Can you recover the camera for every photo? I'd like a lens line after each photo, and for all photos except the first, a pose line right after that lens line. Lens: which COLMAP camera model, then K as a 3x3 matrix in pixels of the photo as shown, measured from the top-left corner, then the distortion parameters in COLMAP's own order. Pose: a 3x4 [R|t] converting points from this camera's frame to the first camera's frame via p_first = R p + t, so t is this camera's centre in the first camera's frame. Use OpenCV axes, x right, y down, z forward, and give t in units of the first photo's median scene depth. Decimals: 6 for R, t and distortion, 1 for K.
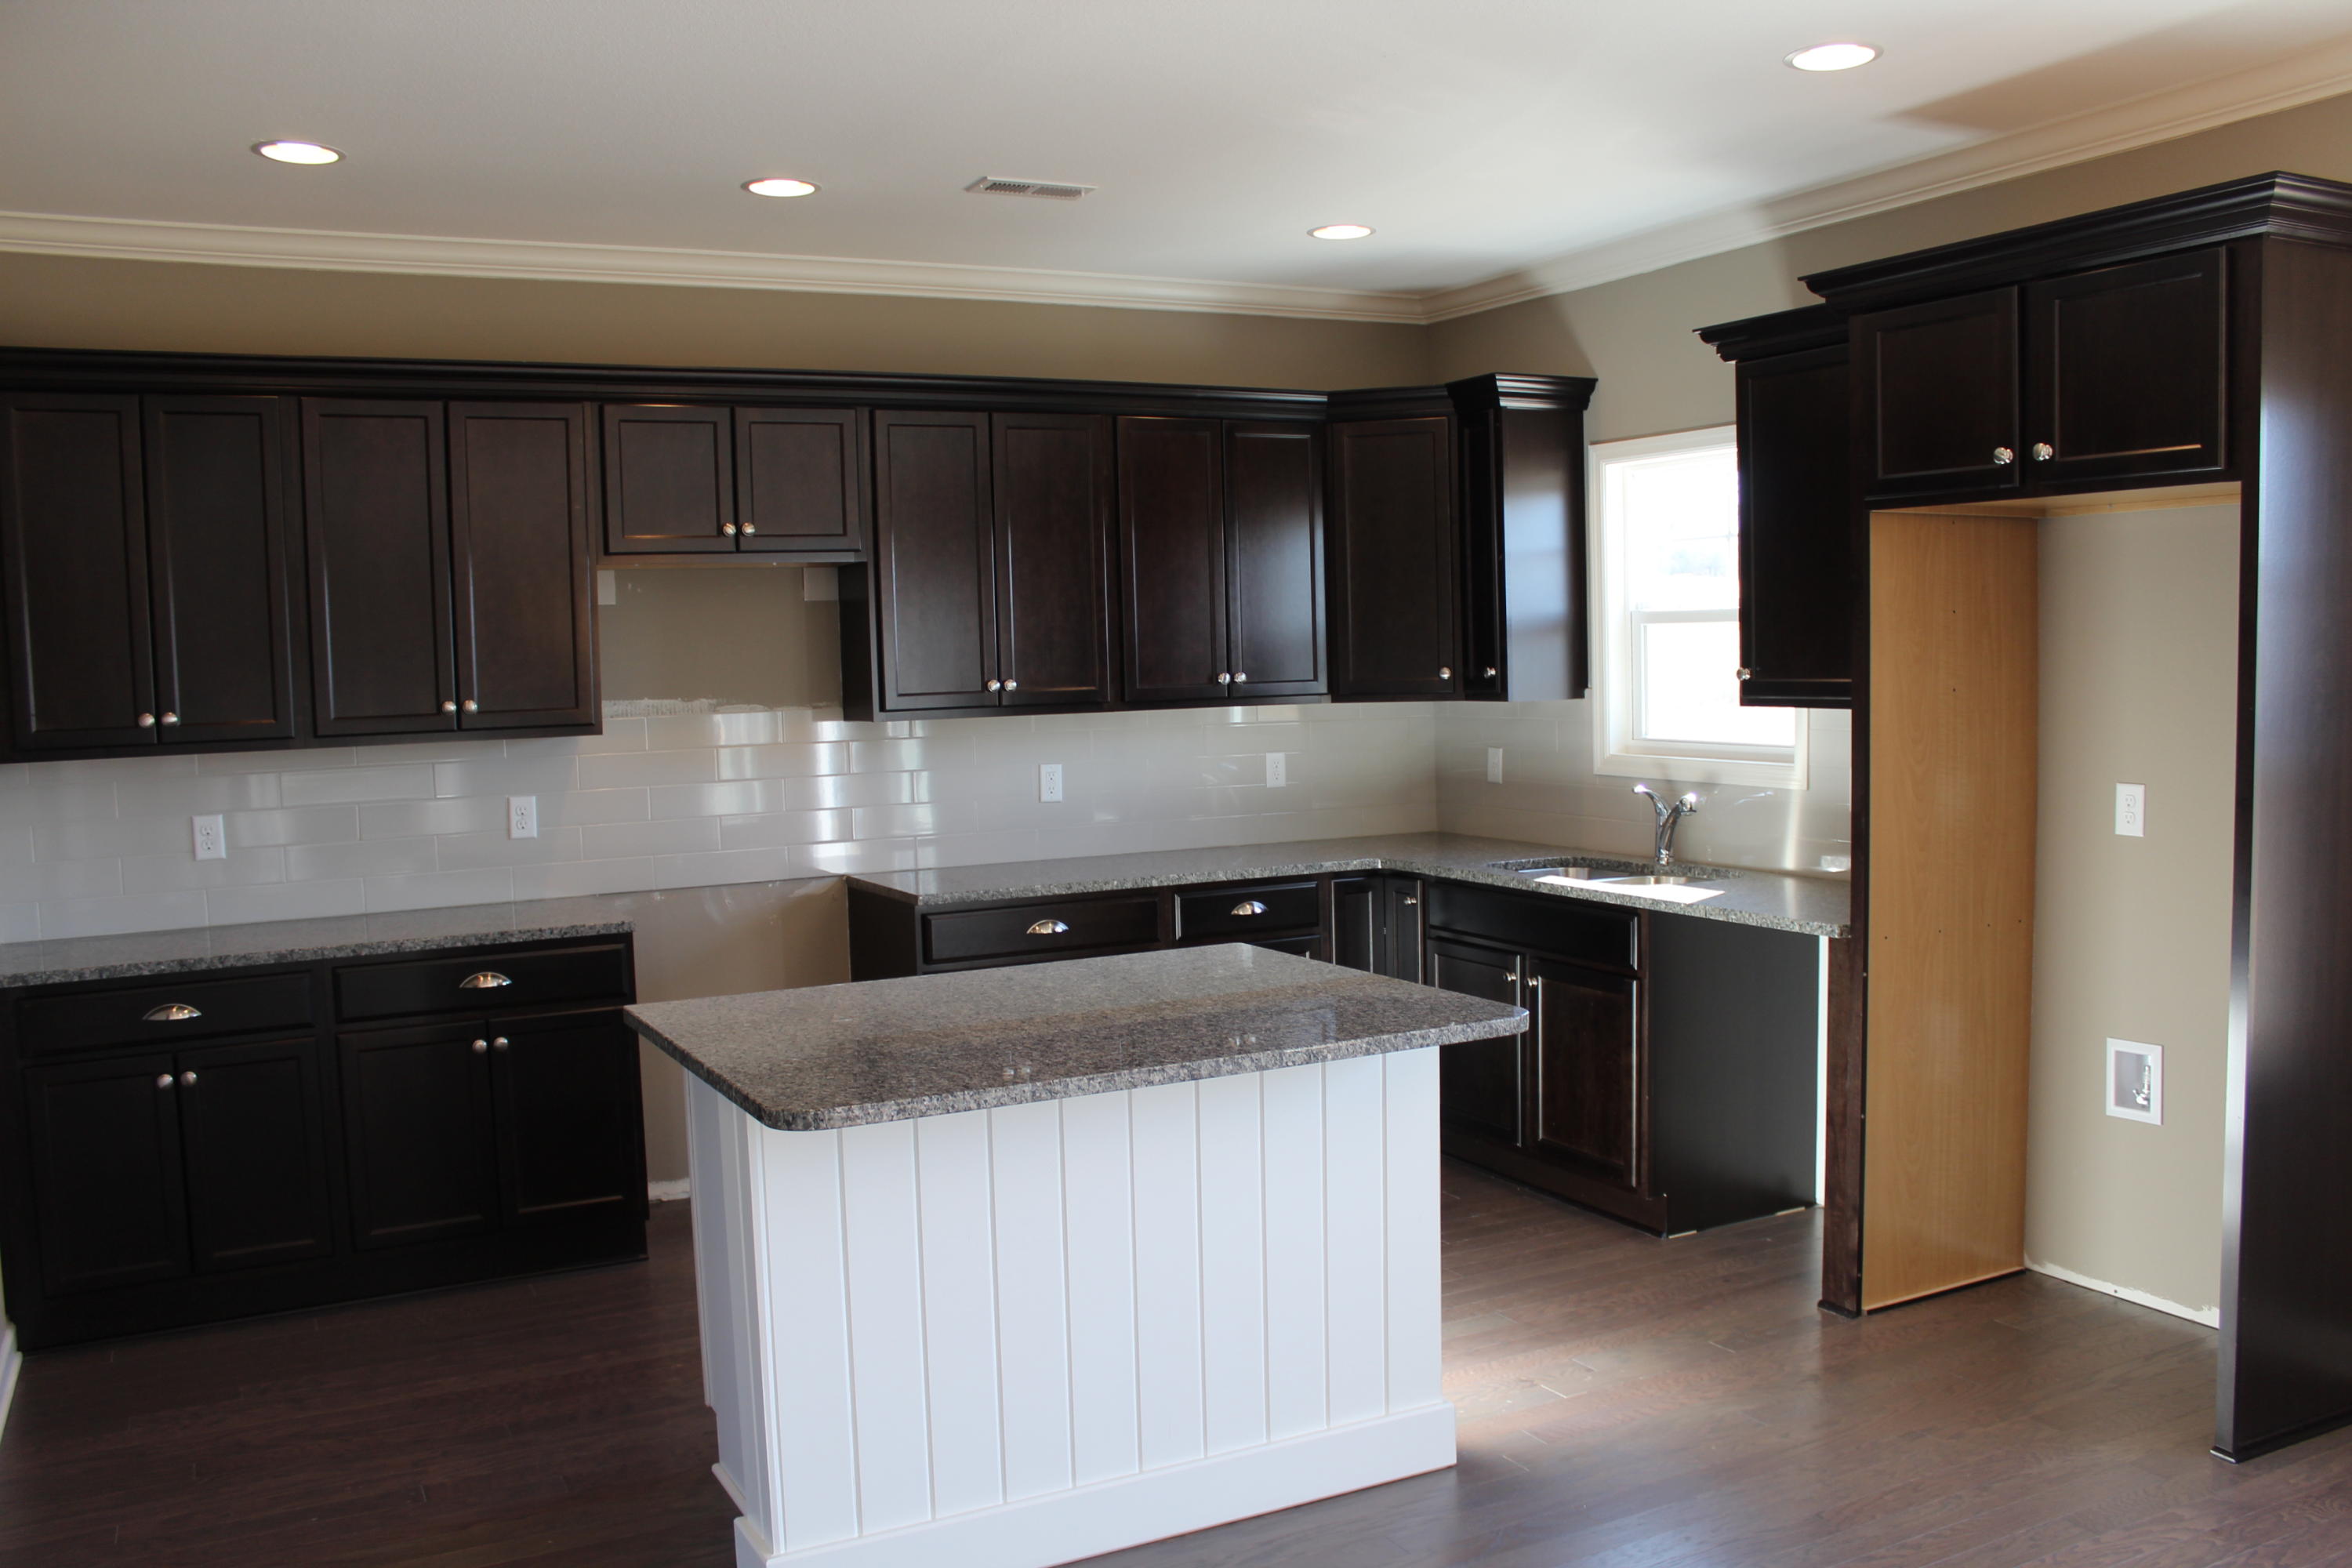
lens RADIAL K [[2029.3, 0, 1176.0], [0, 2029.3, 784.0], [0, 0, 1]] dist [-0.158936, 0.176969]
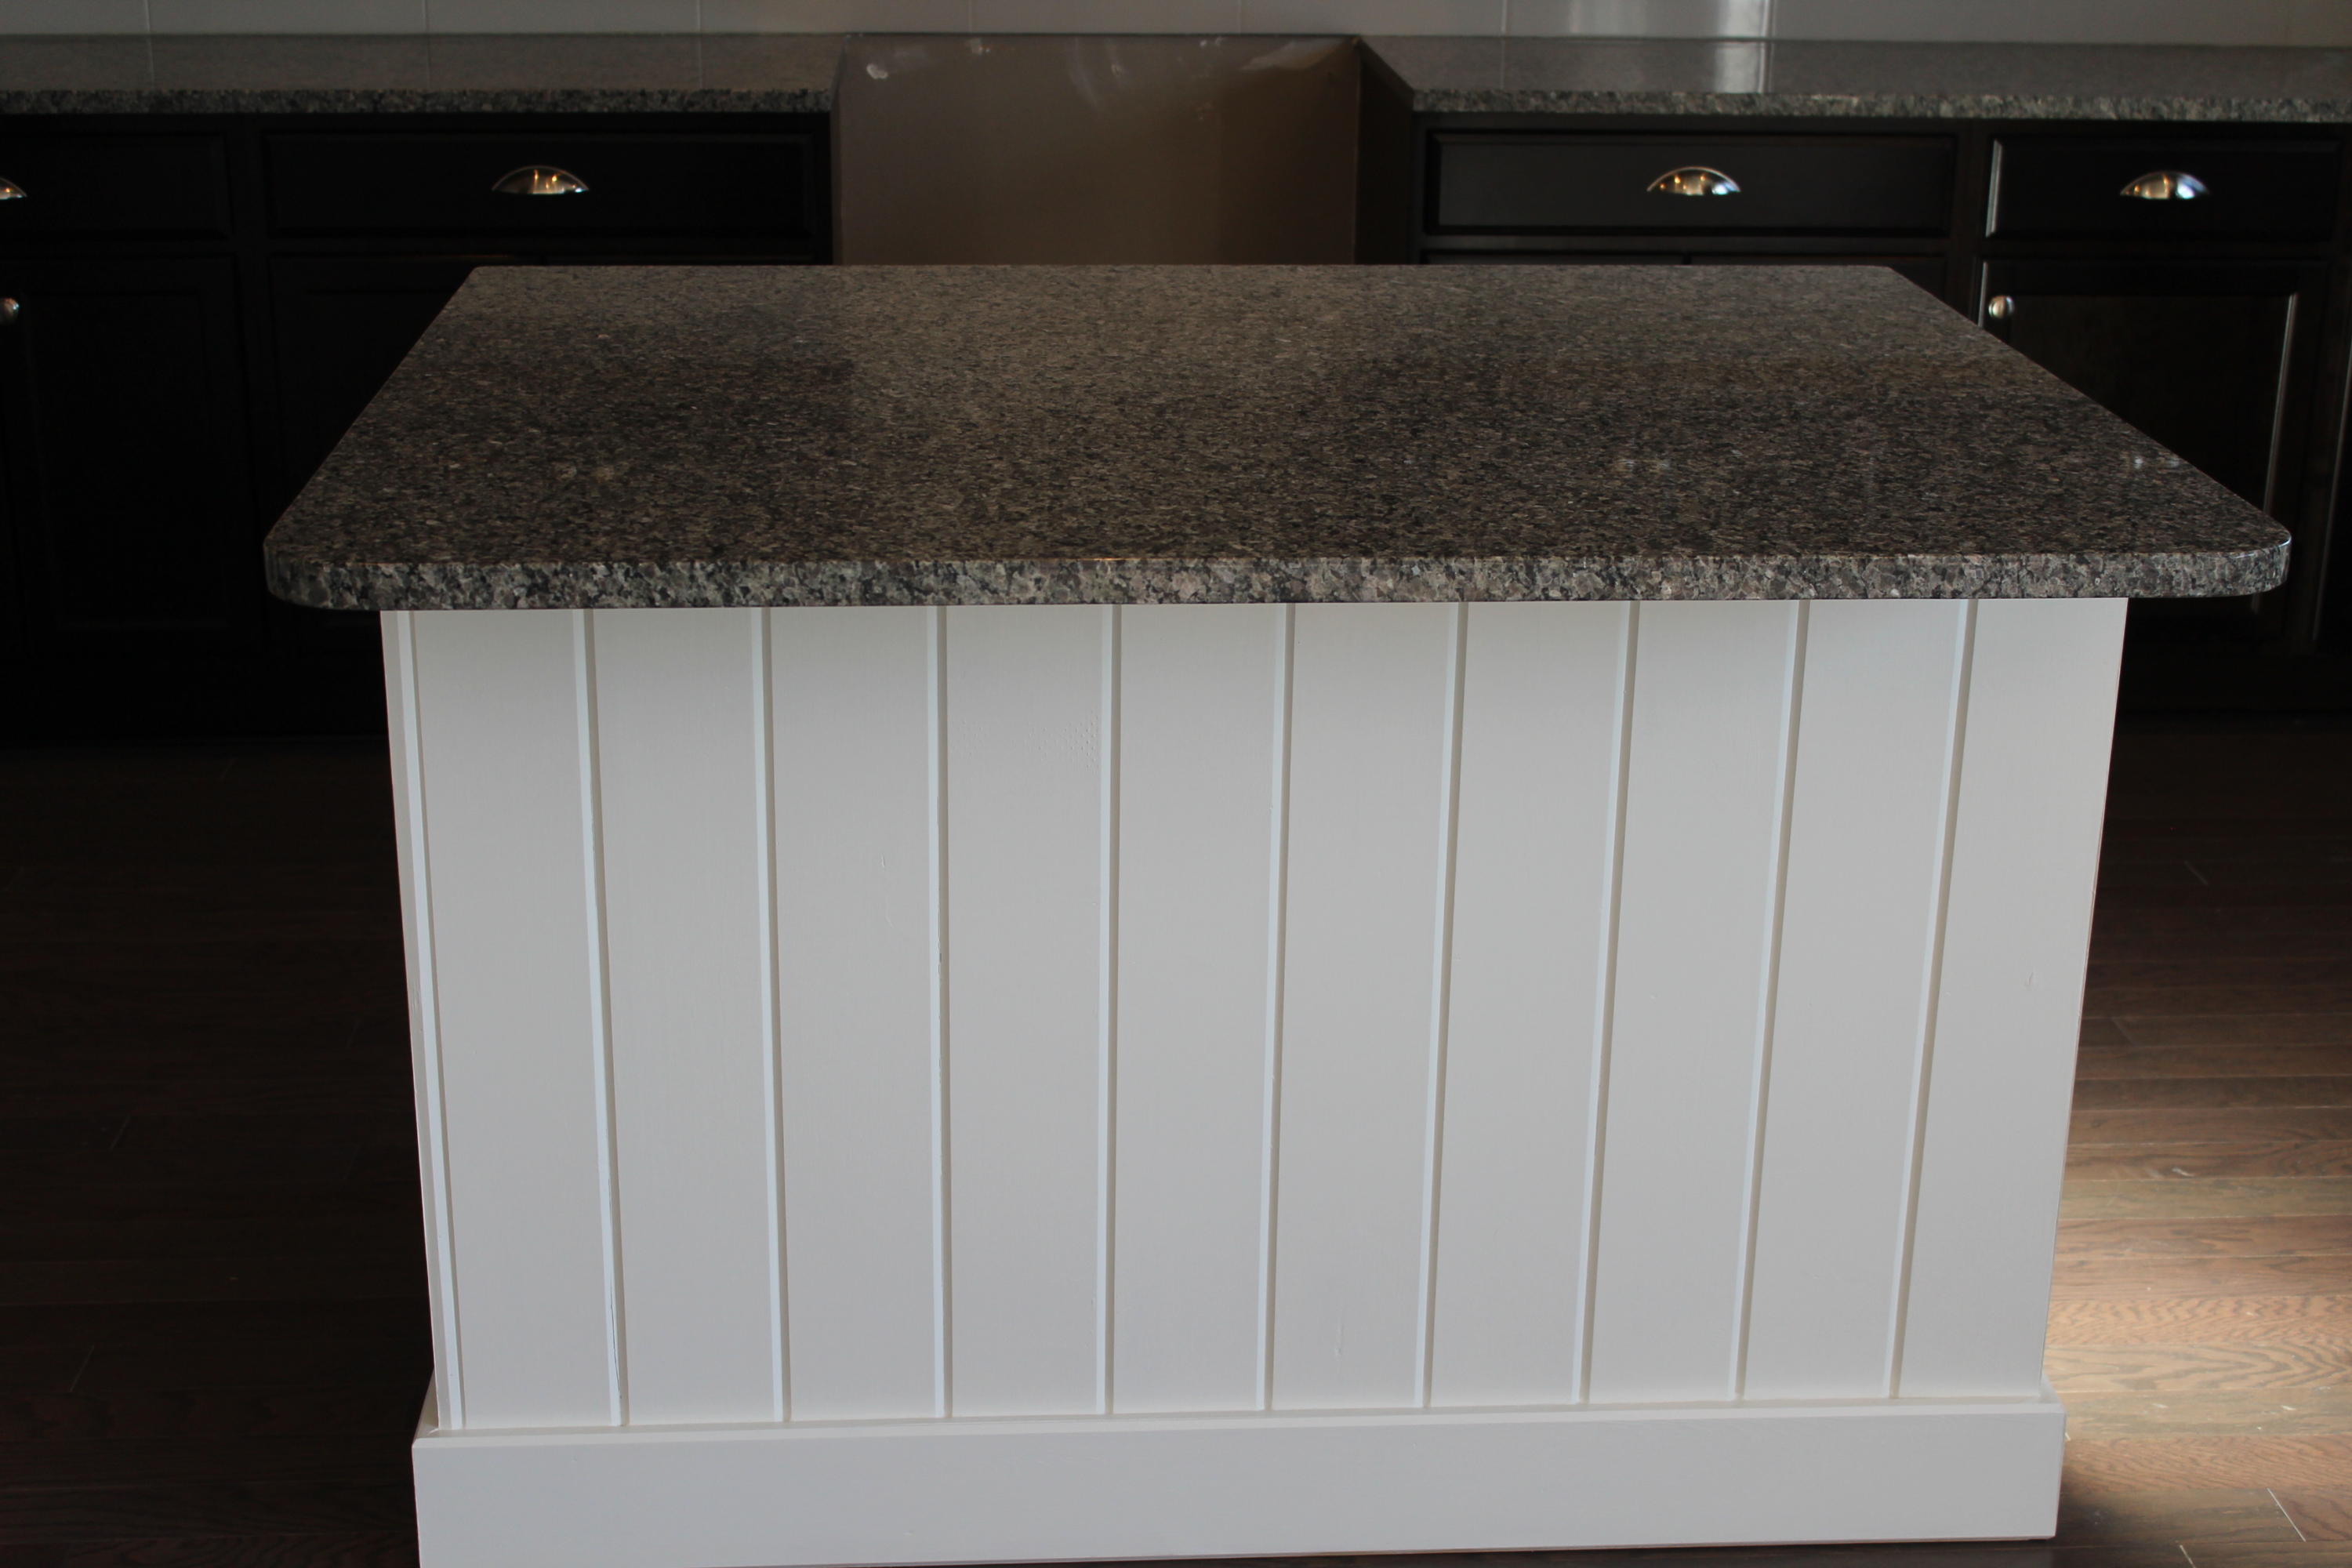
lens RADIAL K [[3440.3, 0, 1176.0], [0, 3440.3, 784.0], [0, 0, 1]] dist [-0.030032, 0.058615]
pose [[0.918616, 0.164960, -0.359073, 0.147244], [-0.066766, 0.960425, 0.270417, -0.004453], [0.389471, -0.224436, 0.893276, 0.208566]]
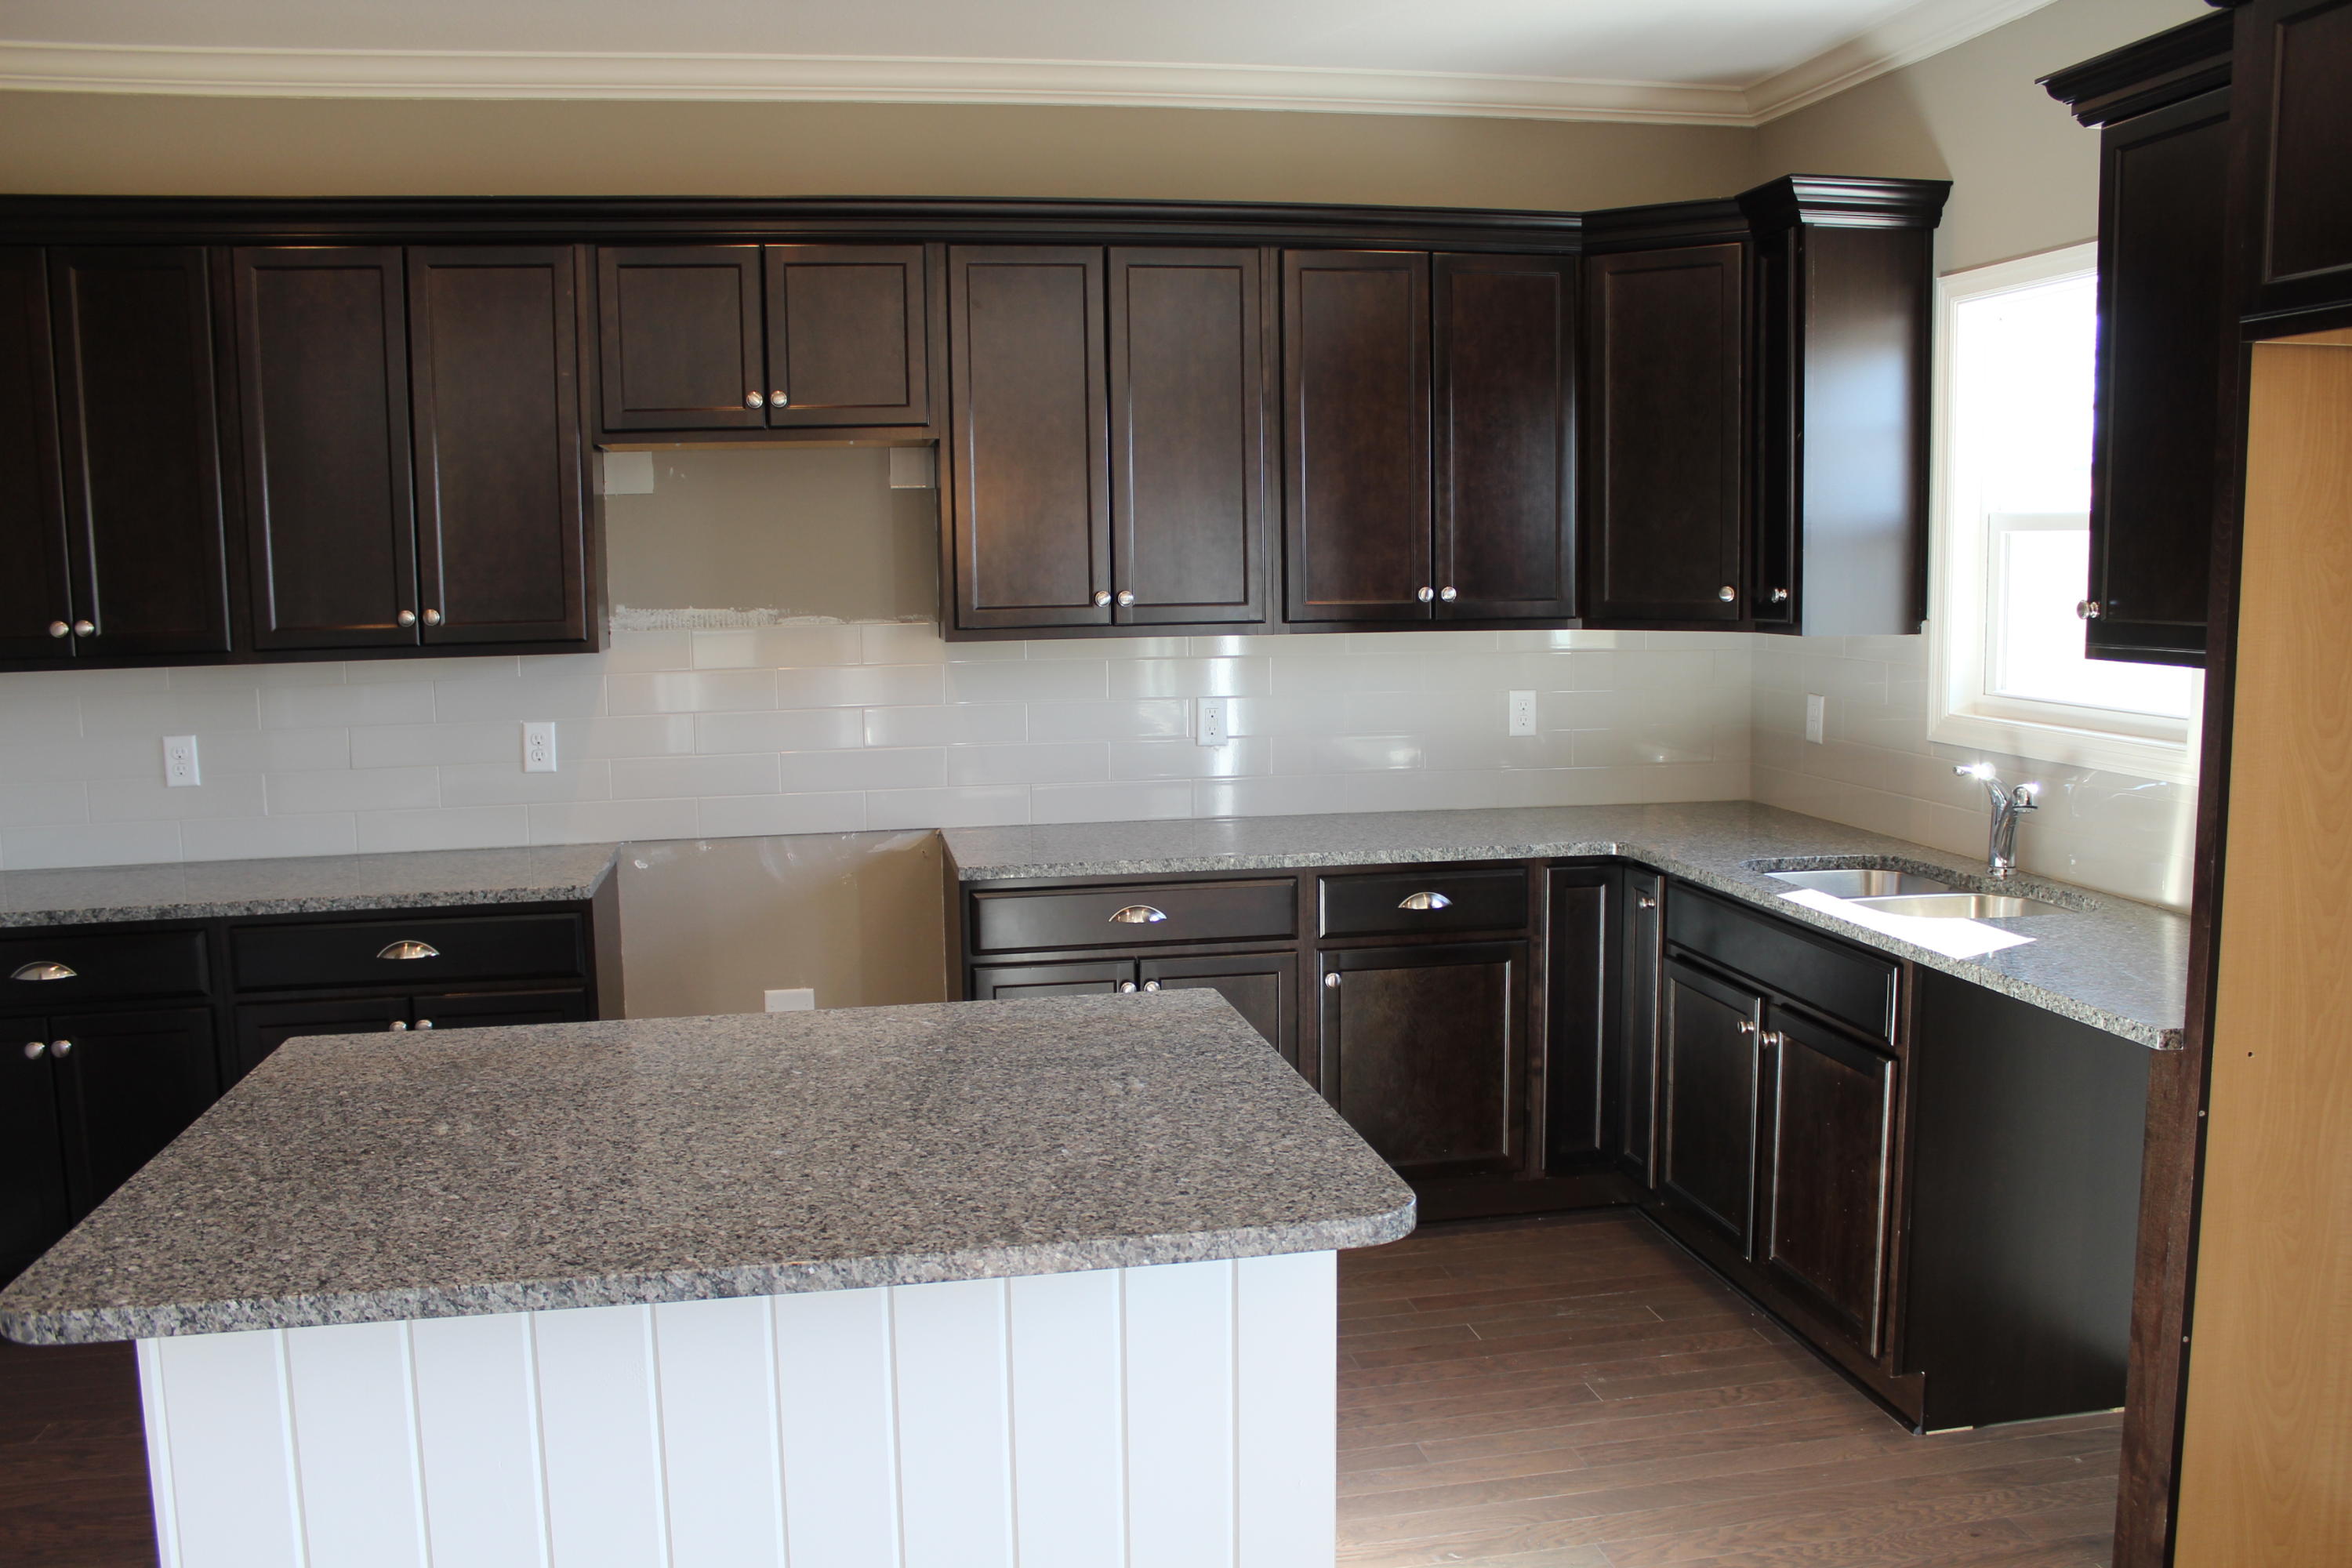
lens RADIAL K [[2029.3, 0, 1176.0], [0, 2029.3, 784.0], [0, 0, 1]] dist [-0.158936, 0.176969]
pose [[0.958083, 0.044995, -0.282936, 0.177198], [-0.029553, 0.997843, 0.058612, -0.026439], [0.284963, -0.047794, 0.957346, 0.284306]]
